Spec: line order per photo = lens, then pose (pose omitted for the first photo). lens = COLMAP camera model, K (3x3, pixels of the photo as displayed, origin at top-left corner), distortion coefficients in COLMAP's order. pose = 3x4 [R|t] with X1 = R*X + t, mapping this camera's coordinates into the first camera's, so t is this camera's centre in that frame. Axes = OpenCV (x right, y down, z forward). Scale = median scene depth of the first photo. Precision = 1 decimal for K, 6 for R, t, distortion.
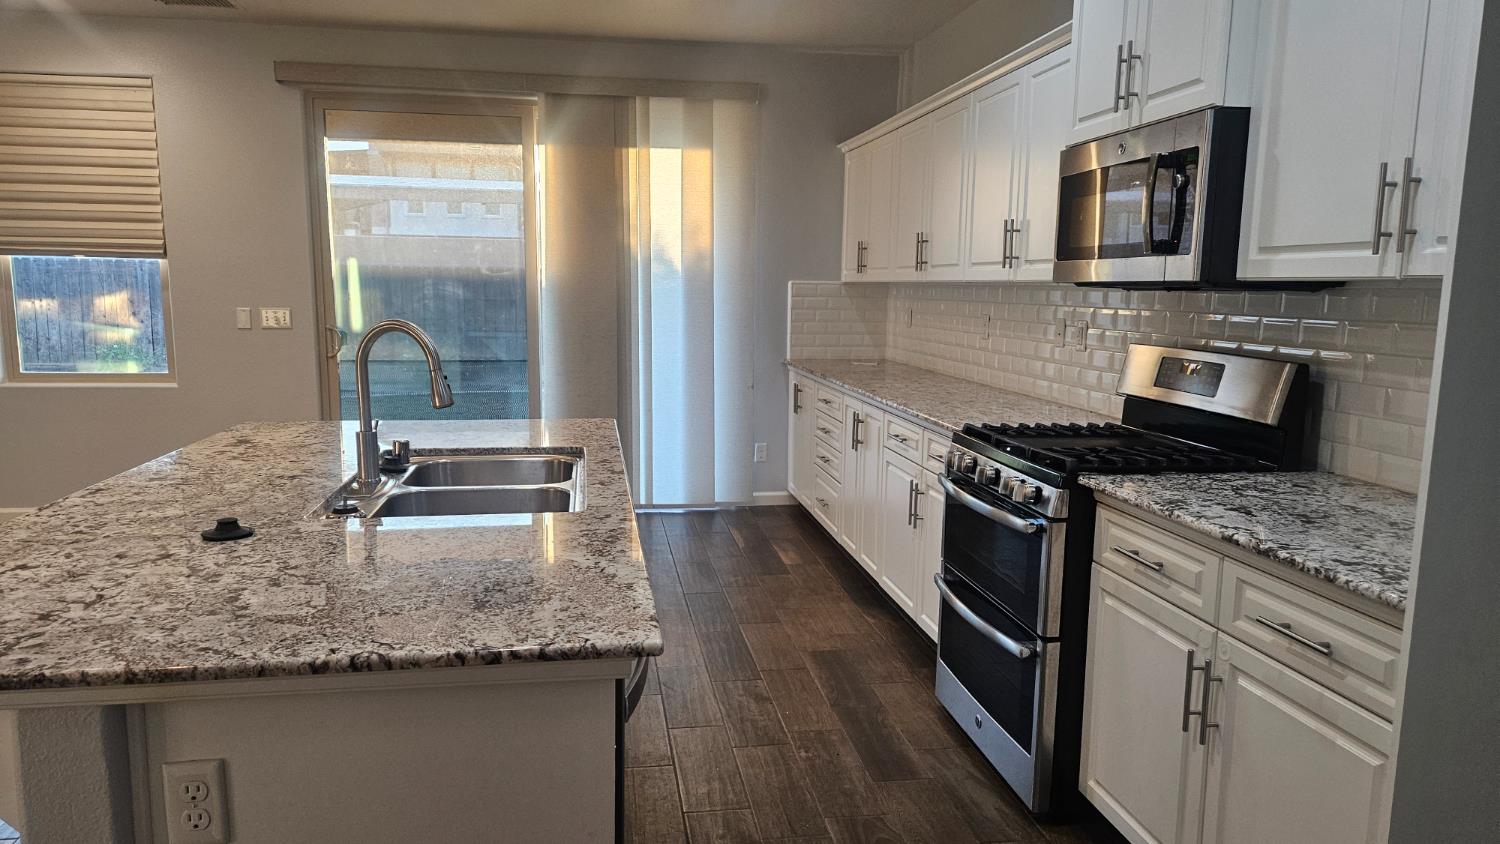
lens RADIAL K [[983.1, 0, 744.1], [0, 983.1, 420.8], [0, 0, 1]] dist [0.065167, -0.047826]
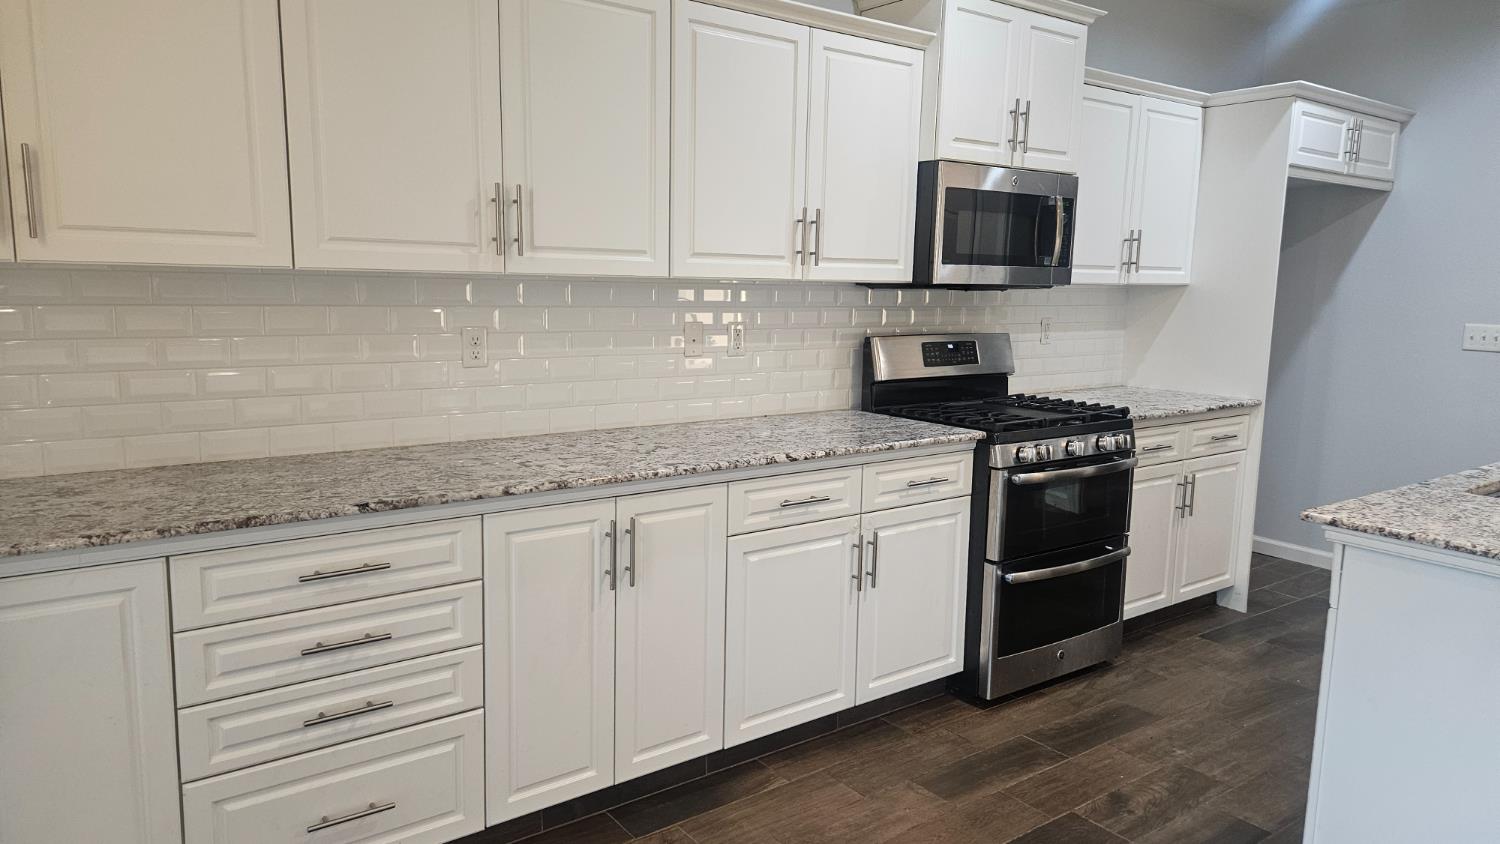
lens RADIAL K [[983.1, 0, 736.5], [0, 983.1, 422.1], [0, 0, 1]] dist [0.065167, -0.047826]
pose [[-0.456885, -0.151199, 0.876581, -0.300307], [0.096191, 0.971271, 0.217667, -0.135985], [-0.884310, 0.183768, -0.429215, 0.918194]]
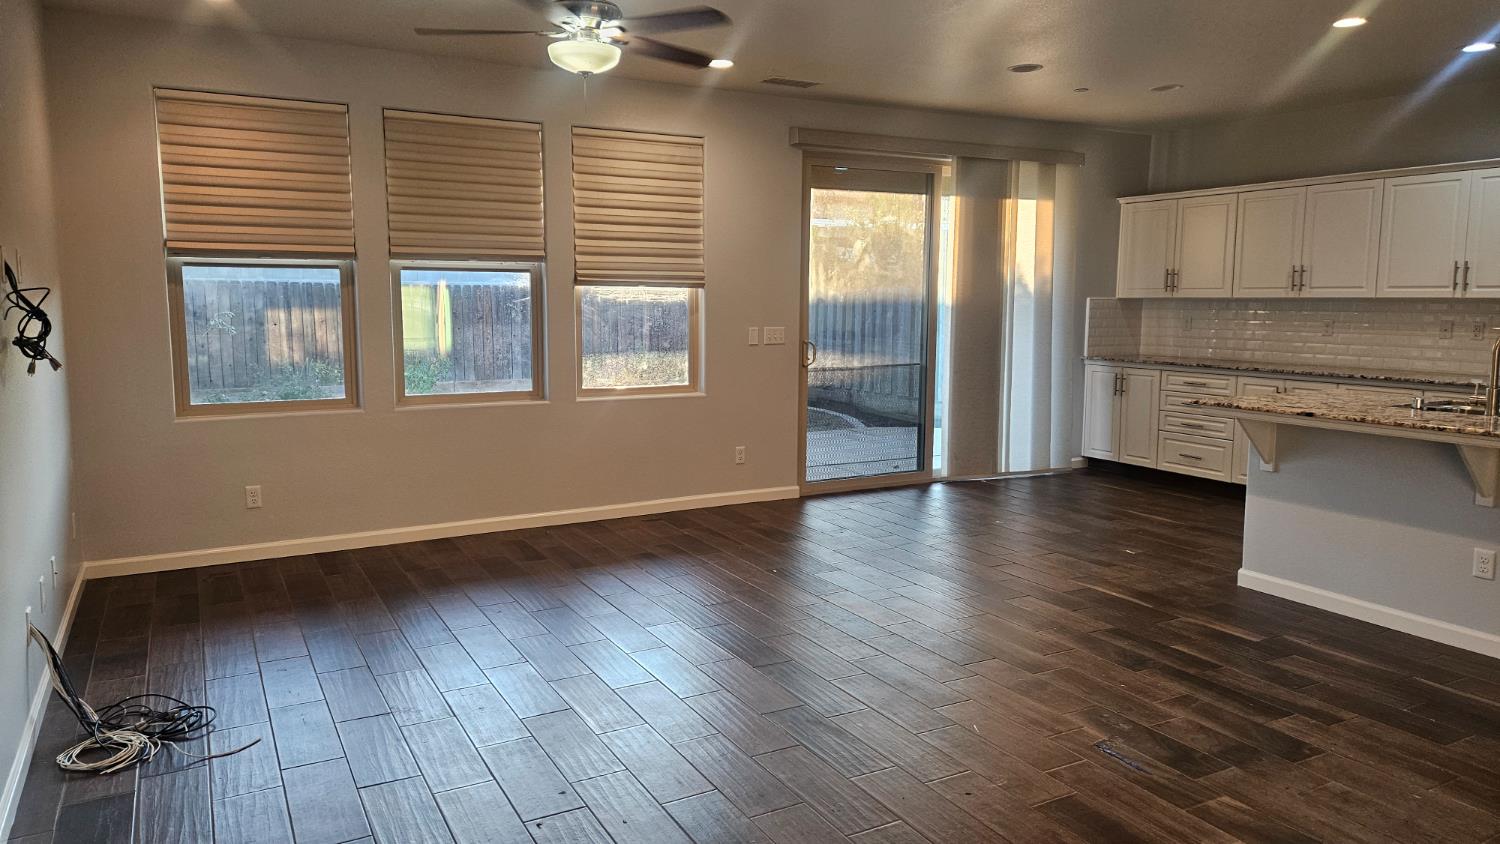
lens RADIAL K [[983.1, 0, 729.9], [0, 983.1, 402.3], [0, 0, 1]] dist [0.065167, -0.047826]
pose [[0.943996, -0.045067, 0.326865, -0.906351], [0.054391, 0.998330, -0.019438, -0.001758], [-0.325444, 0.036128, 0.944871, -0.109175]]
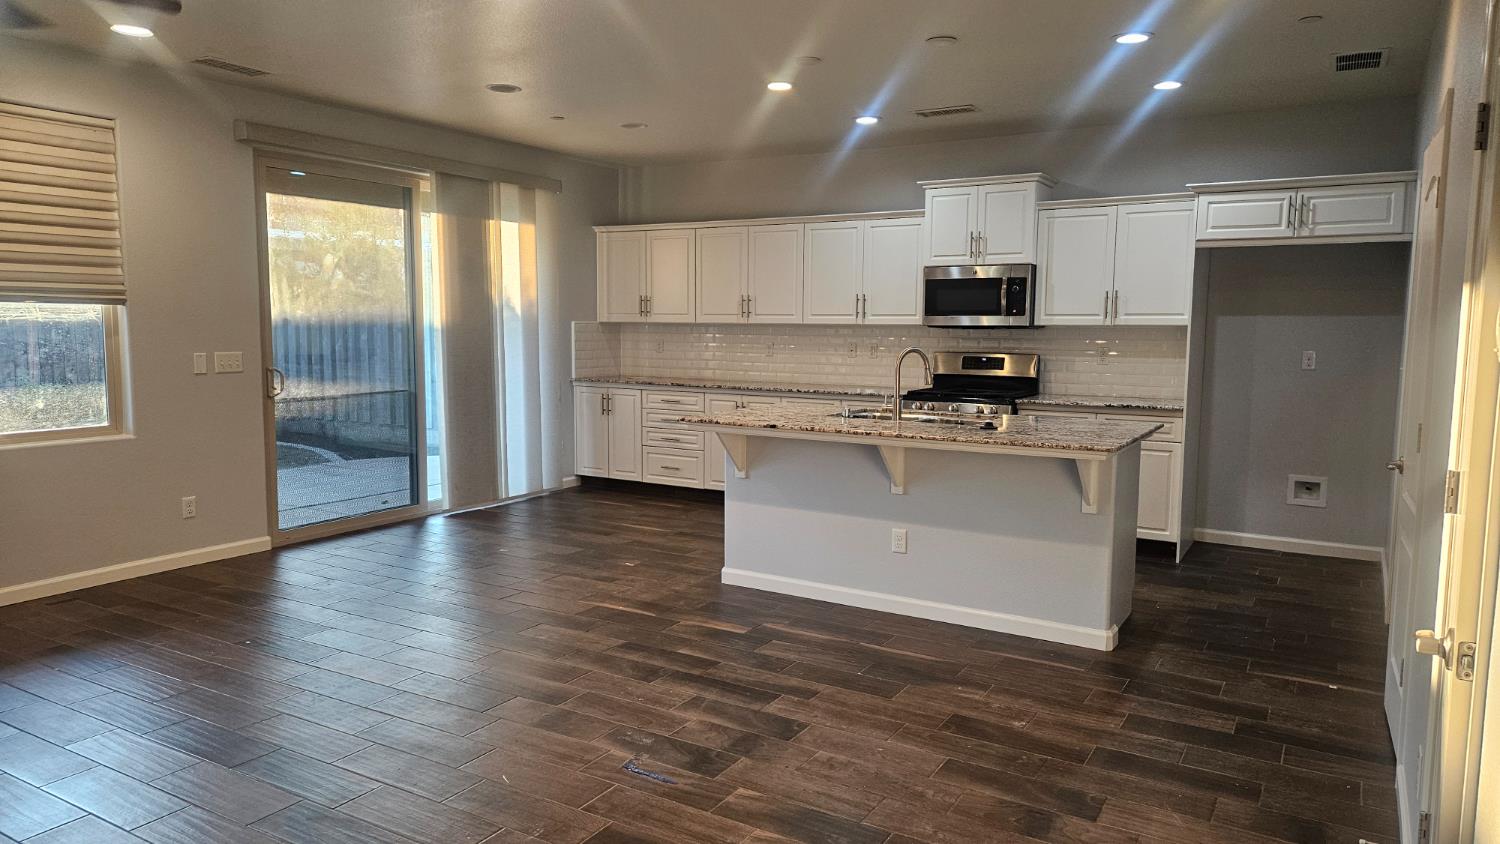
lens RADIAL K [[983.1, 0, 748.4], [0, 983.1, 416.4], [0, 0, 1]] dist [0.065167, -0.047826]
pose [[0.643553, -0.080346, 0.761173, -0.903211], [0.105079, 0.994333, 0.016115, -0.007450], [-0.758155, 0.069612, 0.648348, -0.071409]]
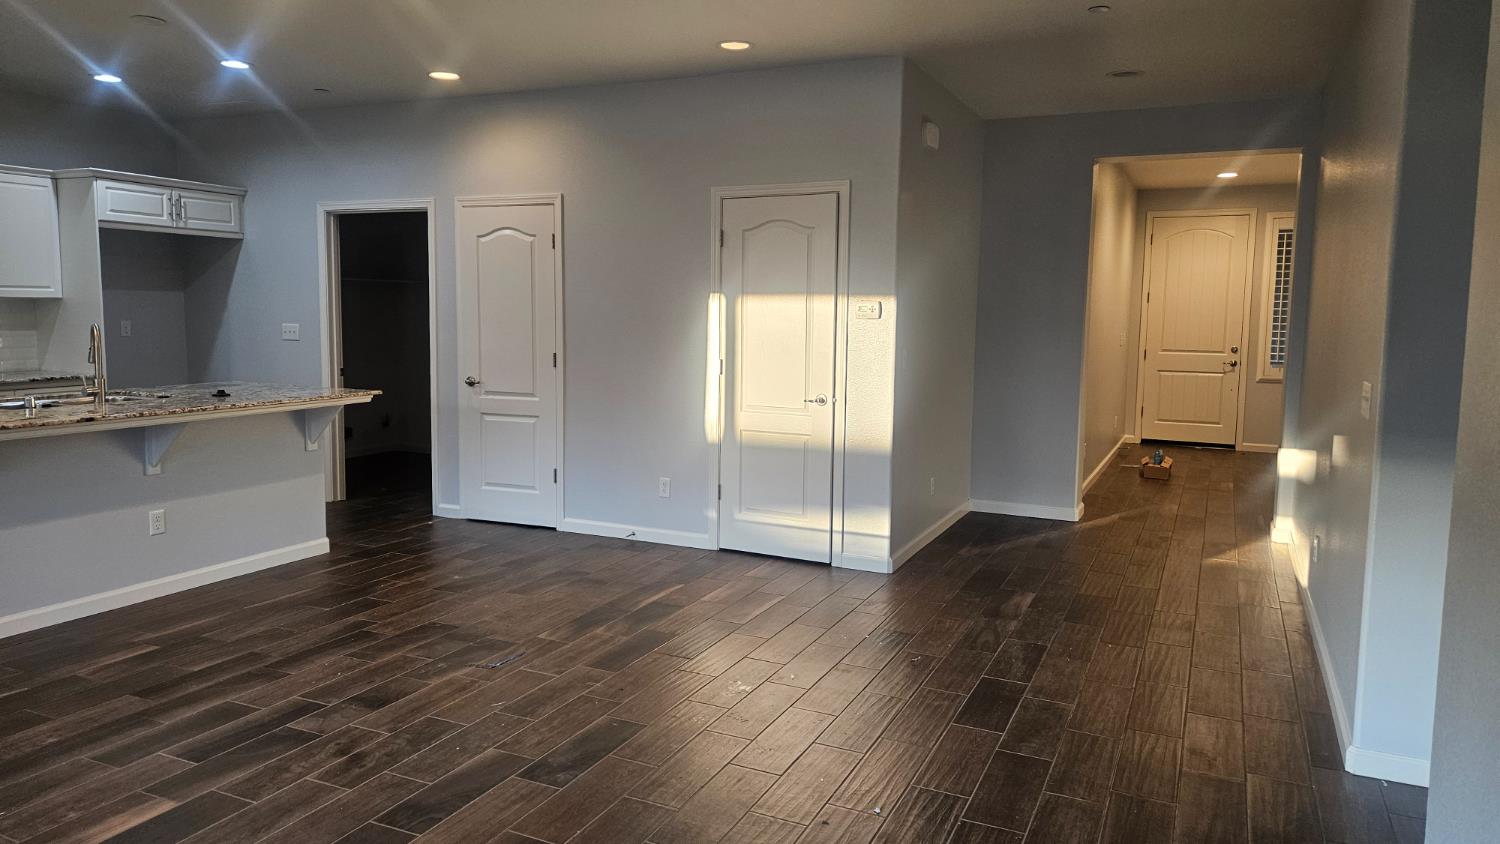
lens RADIAL K [[983.1, 0, 740.6], [0, 983.1, 413.3], [0, 0, 1]] dist [0.065167, -0.047826]
pose [[-0.820651, -0.084125, 0.565203, -1.050877], [0.054324, 0.973139, 0.223719, -0.122939], [-0.568841, 0.214299, -0.794037, 0.748752]]
